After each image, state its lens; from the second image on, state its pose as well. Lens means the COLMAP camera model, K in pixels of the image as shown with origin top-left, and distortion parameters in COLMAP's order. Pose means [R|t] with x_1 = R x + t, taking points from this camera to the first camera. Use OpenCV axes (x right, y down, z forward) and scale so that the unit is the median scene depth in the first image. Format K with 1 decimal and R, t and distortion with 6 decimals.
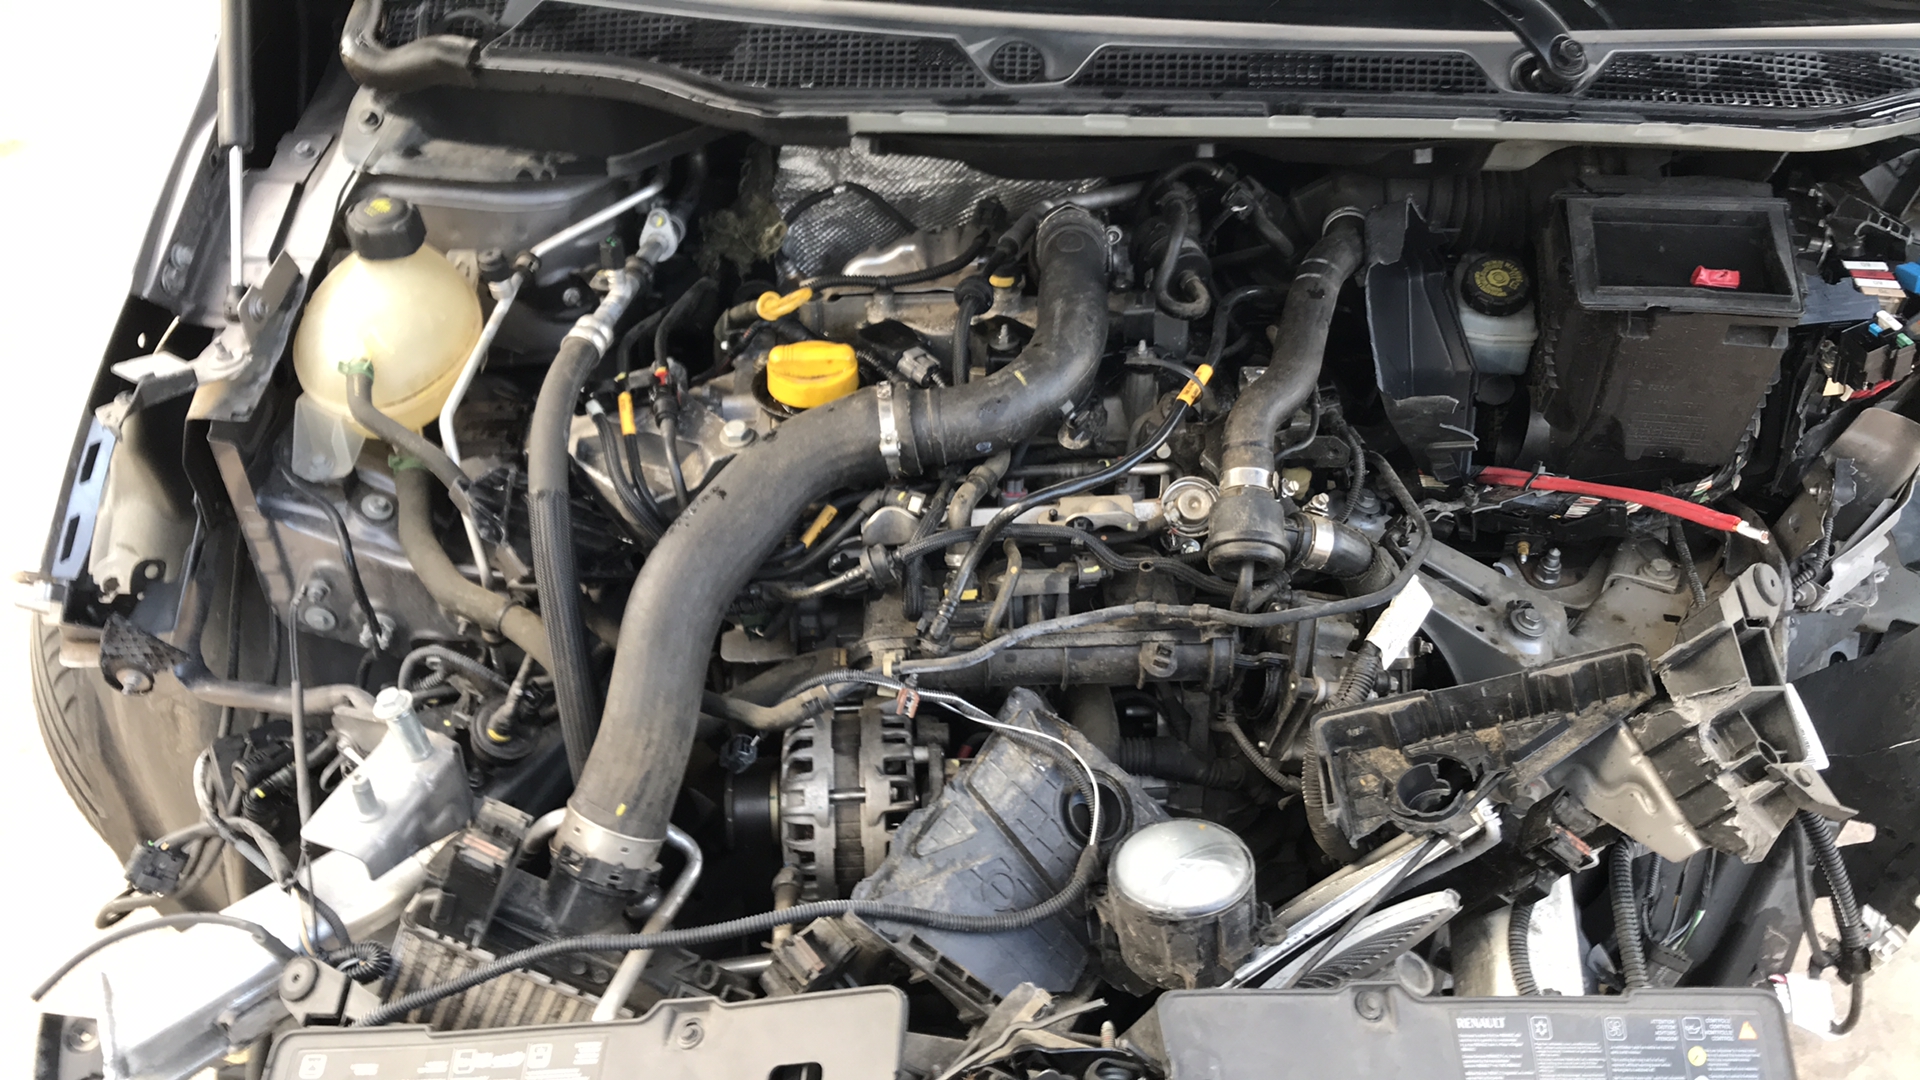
lens RADIAL K [[1555.7, 0, 949.8], [0, 1555.7, 539.2], [0, 0, 1]] dist [0.027189, -0.028086]
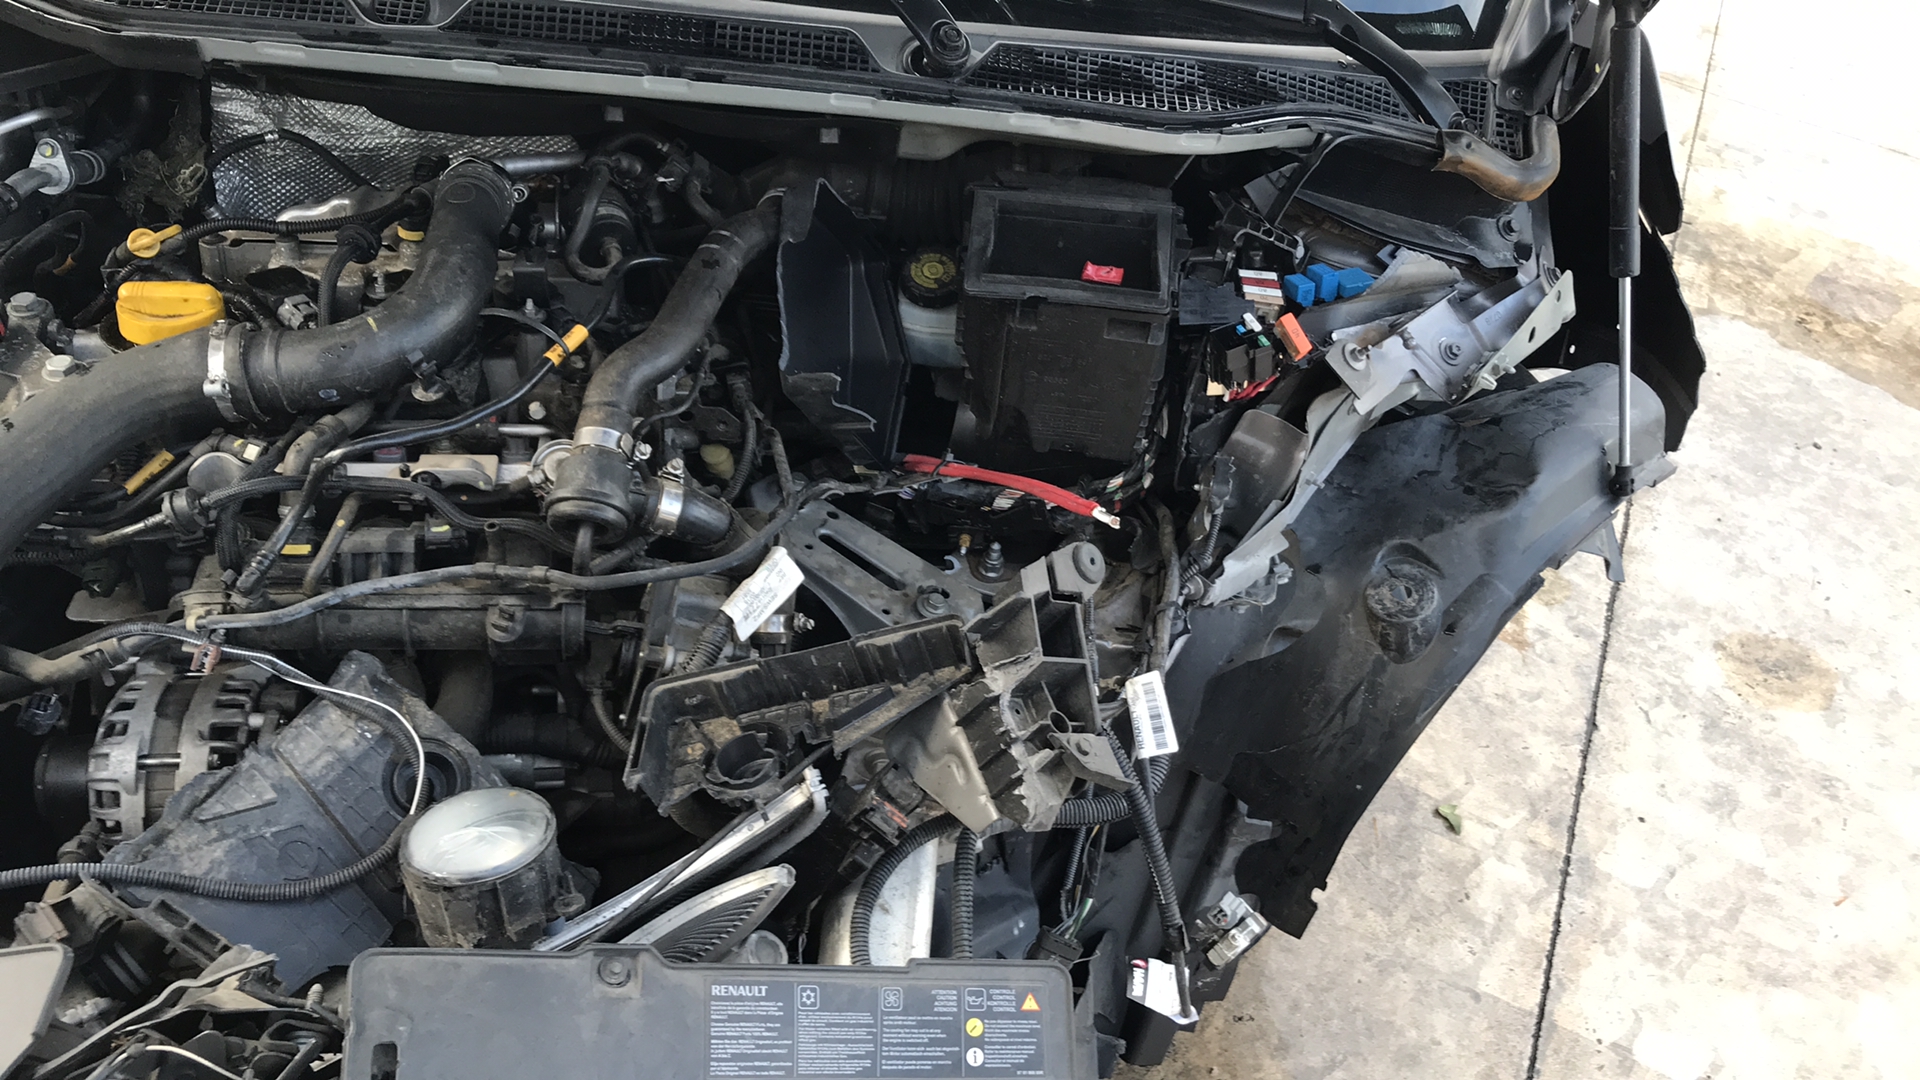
lens RADIAL K [[1555.7, 0, 966.0], [0, 1555.7, 535.6], [0, 0, 1]] dist [0.027189, -0.028086]
pose [[0.990473, 0.040665, 0.131562, 0.283986], [-0.036067, 0.998659, -0.037147, 0.047741], [-0.132896, 0.032048, 0.990612, 0.005270]]
